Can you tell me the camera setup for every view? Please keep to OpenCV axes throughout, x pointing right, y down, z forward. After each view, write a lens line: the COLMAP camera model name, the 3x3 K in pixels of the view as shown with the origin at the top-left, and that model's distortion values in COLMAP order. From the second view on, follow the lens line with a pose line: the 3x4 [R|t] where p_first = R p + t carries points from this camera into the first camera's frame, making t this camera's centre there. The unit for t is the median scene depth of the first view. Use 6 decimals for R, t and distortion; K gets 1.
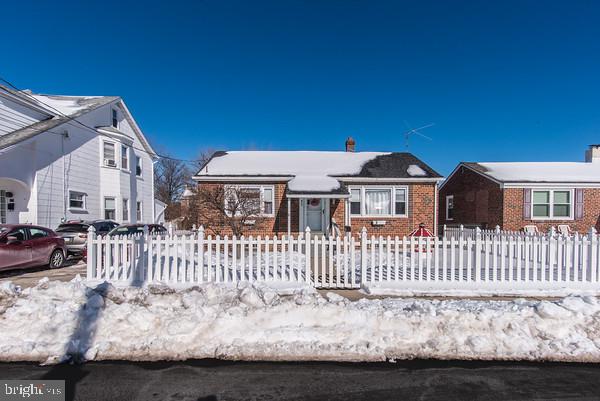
lens RADIAL K [[311.0, 0, 283.2], [0, 311.0, 227.4], [0, 0, 1]] dist [0.012498, -0.000313]
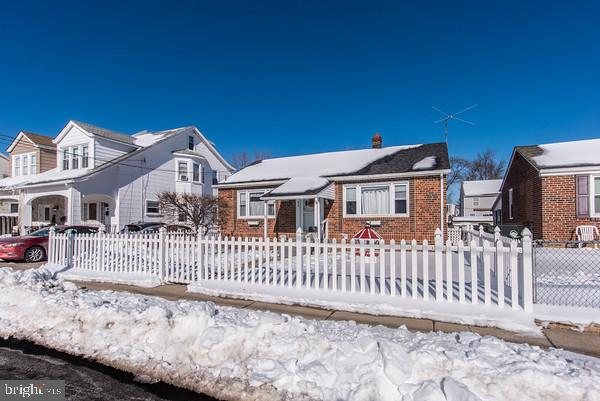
lens RADIAL K [[306.5, 0, 300.2], [0, 306.5, 198.8], [0, 0, 1]] dist [0.002691, 0.005619]
pose [[0.907715, -0.039620, -0.417713, 0.483189], [-0.001059, 0.995312, -0.096706, 0.000881], [0.419586, 0.088223, 0.903418, 0.088411]]
